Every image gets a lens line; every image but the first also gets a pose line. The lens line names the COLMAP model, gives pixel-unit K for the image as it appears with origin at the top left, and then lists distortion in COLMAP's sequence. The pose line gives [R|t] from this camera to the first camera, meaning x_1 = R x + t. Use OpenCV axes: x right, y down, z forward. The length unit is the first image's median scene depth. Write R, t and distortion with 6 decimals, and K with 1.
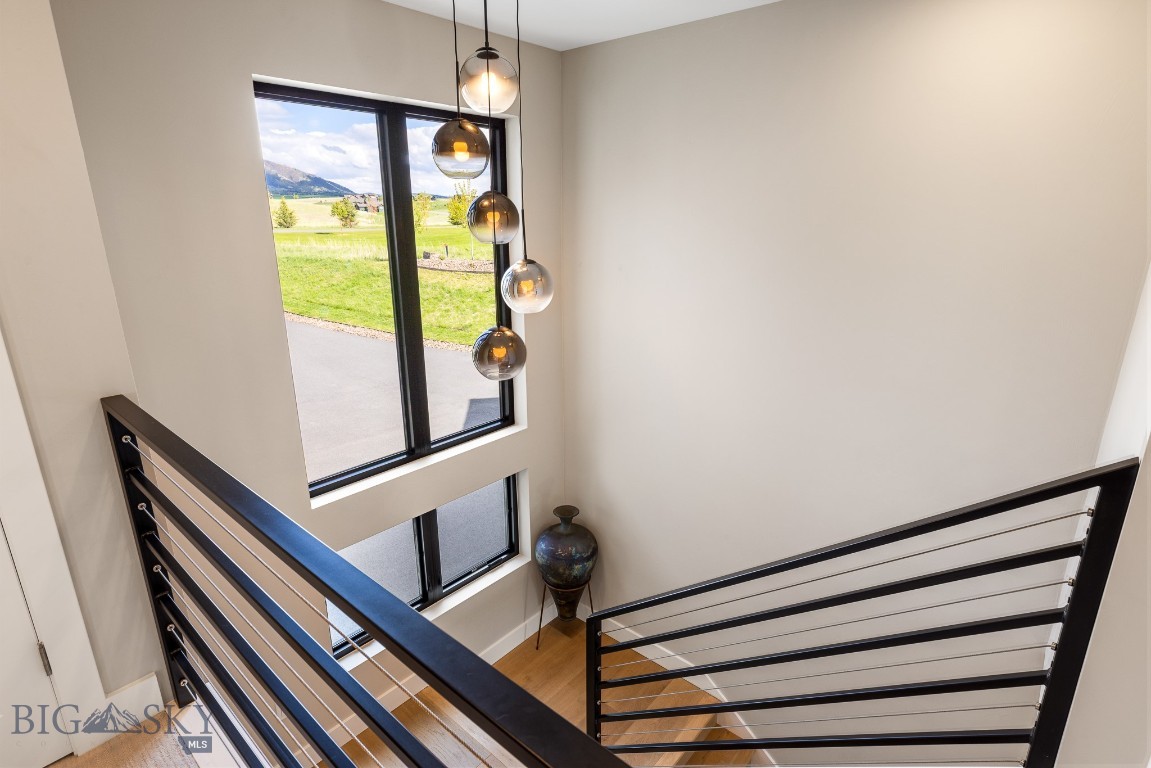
lens RADIAL K [[579.6, 0, 571.8], [0, 579.6, 388.6], [0, 0, 1]] dist [-0.011315, -0.000008]
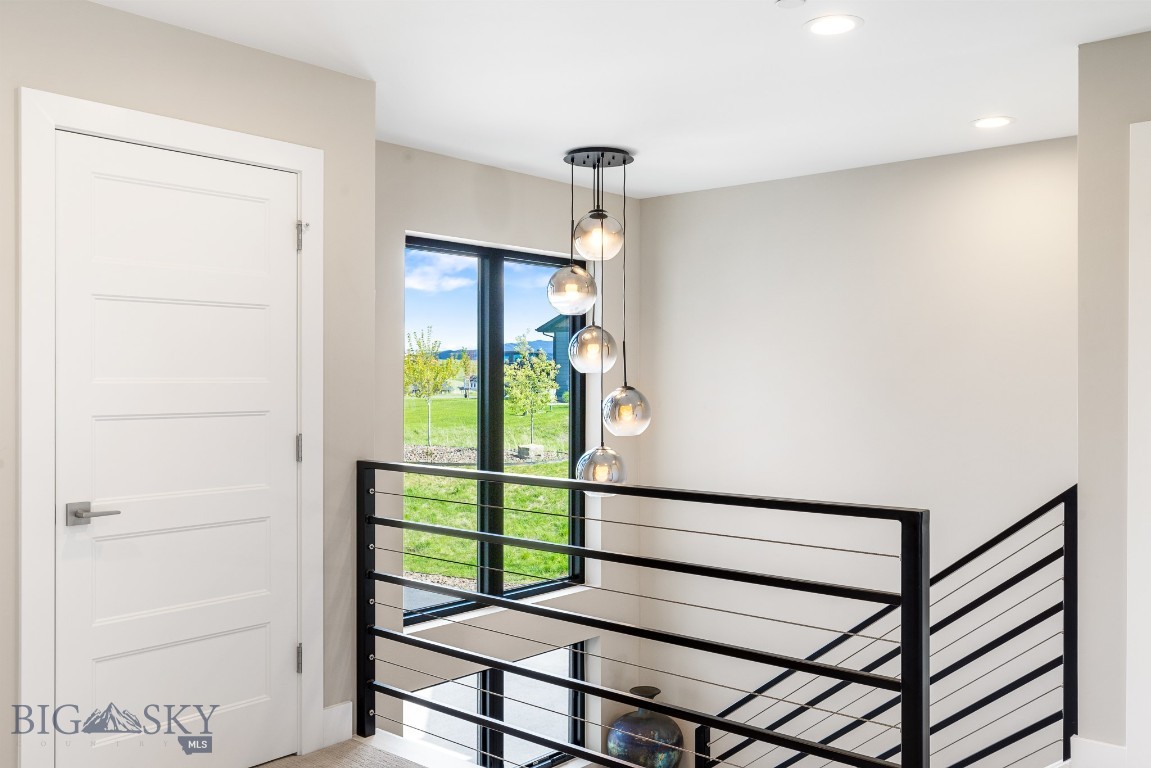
lens RADIAL K [[1005.6, 0, 574.2], [0, 1005.6, 384.4], [0, 0, 1]] dist [-0.076196, -0.004838]
pose [[0.999980, 0.002575, 0.005701, -0.183762], [-0.000828, 0.957803, -0.287424, 0.304230], [-0.006200, 0.287414, 0.957786, -0.768240]]
